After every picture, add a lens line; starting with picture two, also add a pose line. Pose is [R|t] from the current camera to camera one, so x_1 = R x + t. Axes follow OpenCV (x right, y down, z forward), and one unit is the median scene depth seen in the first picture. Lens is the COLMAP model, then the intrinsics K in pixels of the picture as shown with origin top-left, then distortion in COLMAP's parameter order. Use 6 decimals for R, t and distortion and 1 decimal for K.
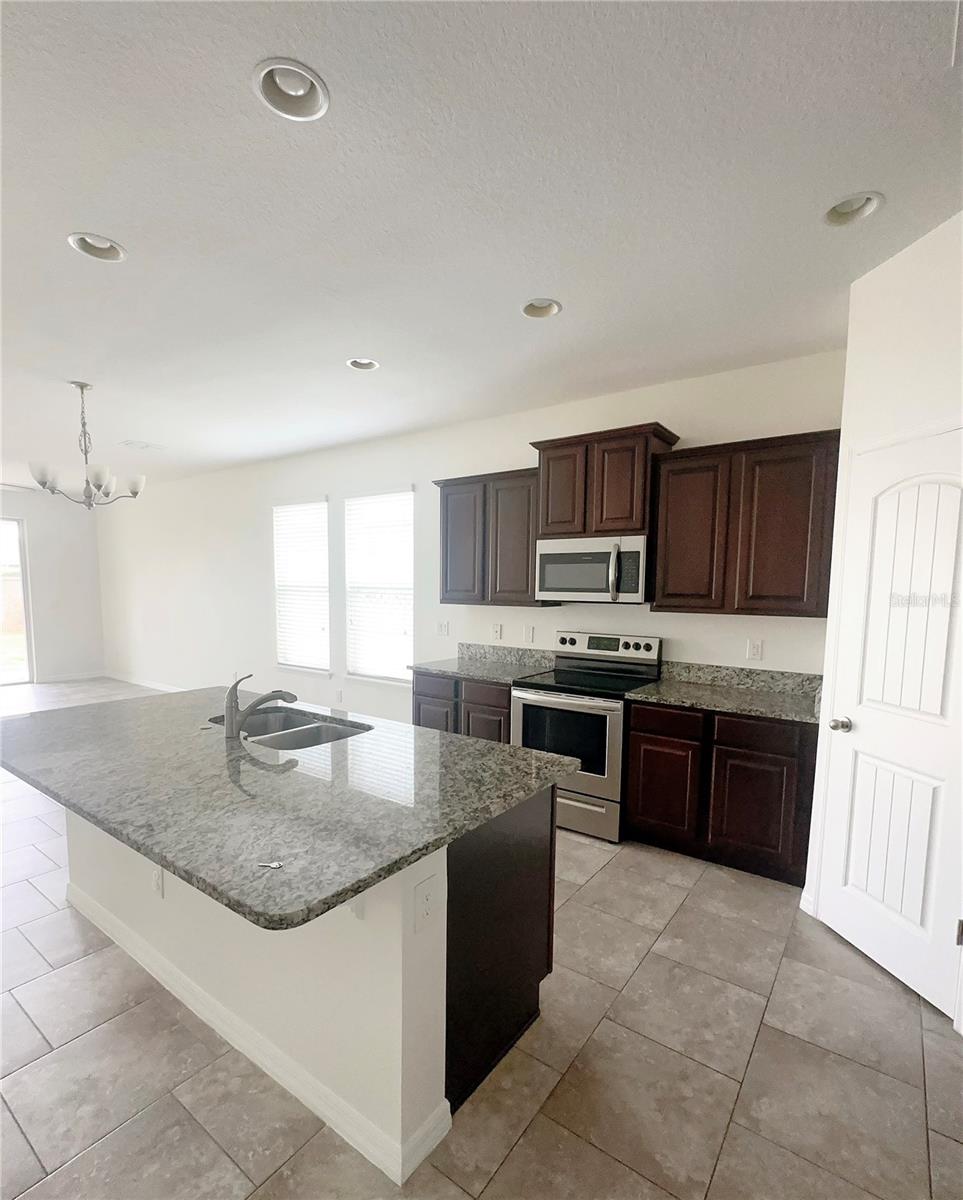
lens RADIAL K [[573.6, 0, 480.9], [0, 573.6, 645.5], [0, 0, 1]] dist [-0.000911, -0.000672]
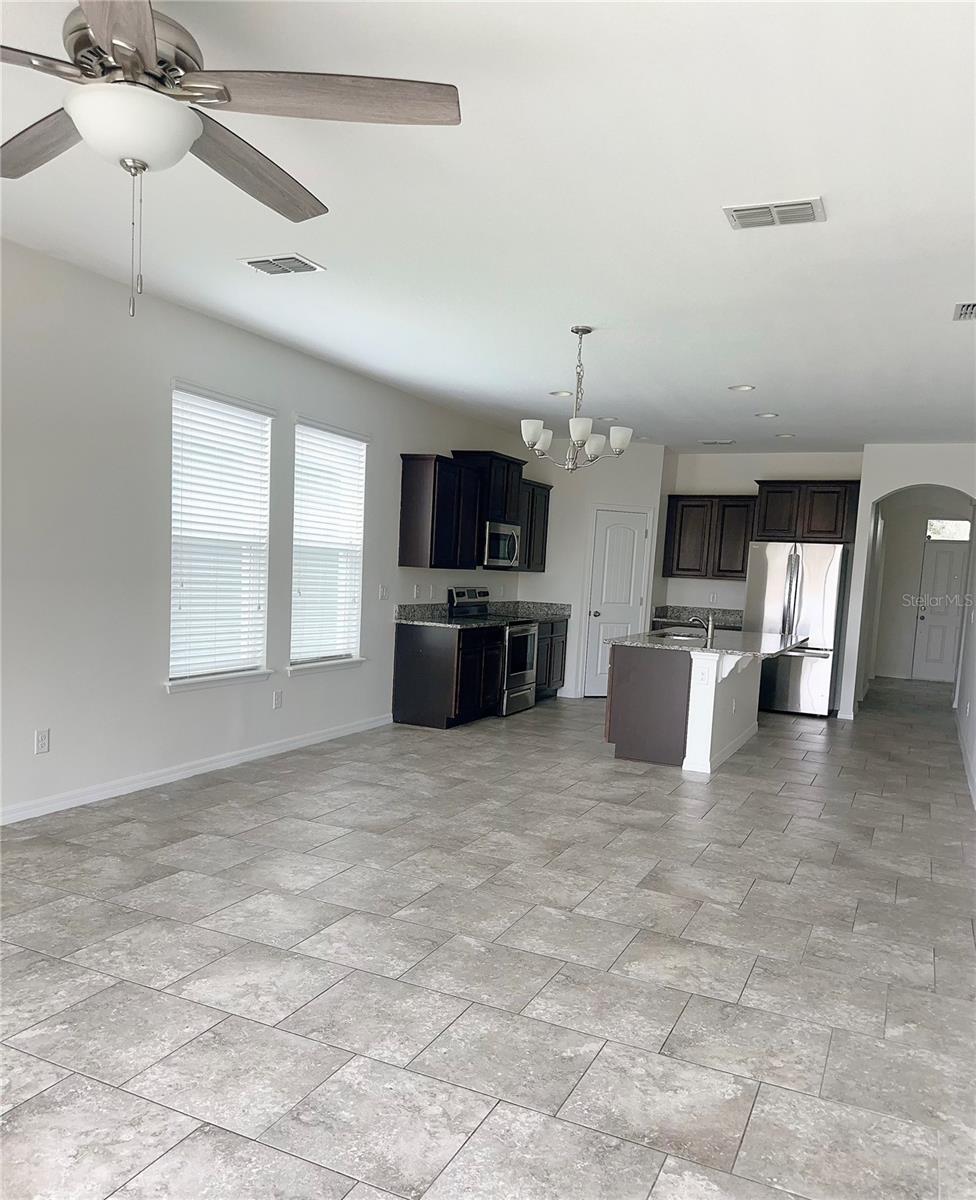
lens RADIAL K [[913.1, 0, 485.1], [0, 913.1, 658.8], [0, 0, 1]] dist [0.131482, 0.001006]
pose [[-0.193964, -0.123446, 0.973211, -2.107299], [0.048851, 0.989605, 0.135262, -0.155637], [-0.979791, 0.073778, -0.185918, 1.443064]]
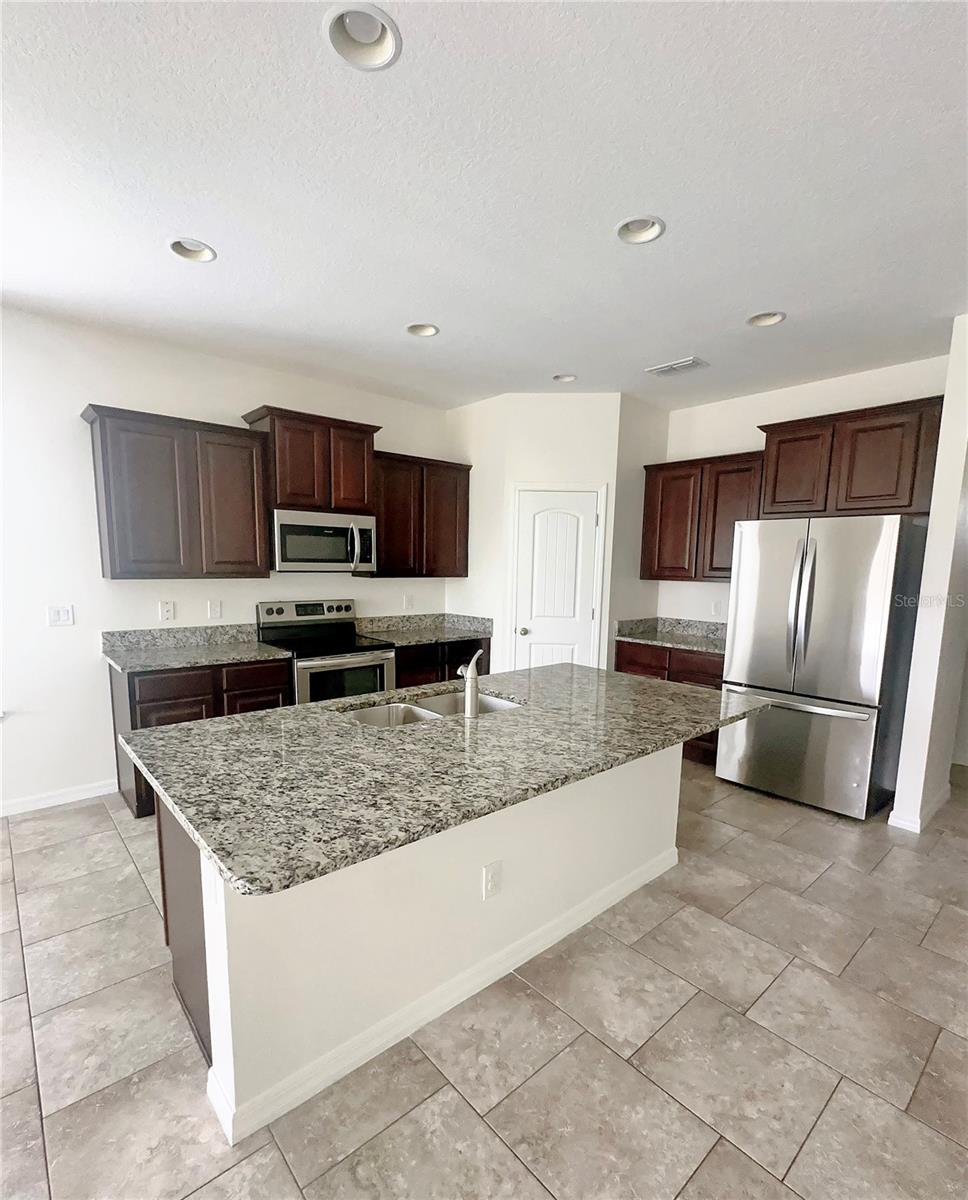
lens RADIAL K [[573.6, 0, 483.4], [0, 573.6, 645.5], [0, 0, 1]] dist [-0.000911, -0.000672]
pose [[0.213611, -0.148645, 0.965544, -0.807197], [0.087862, 0.987274, 0.132552, -0.053110], [-0.972960, 0.056521, 0.223953, 0.446352]]
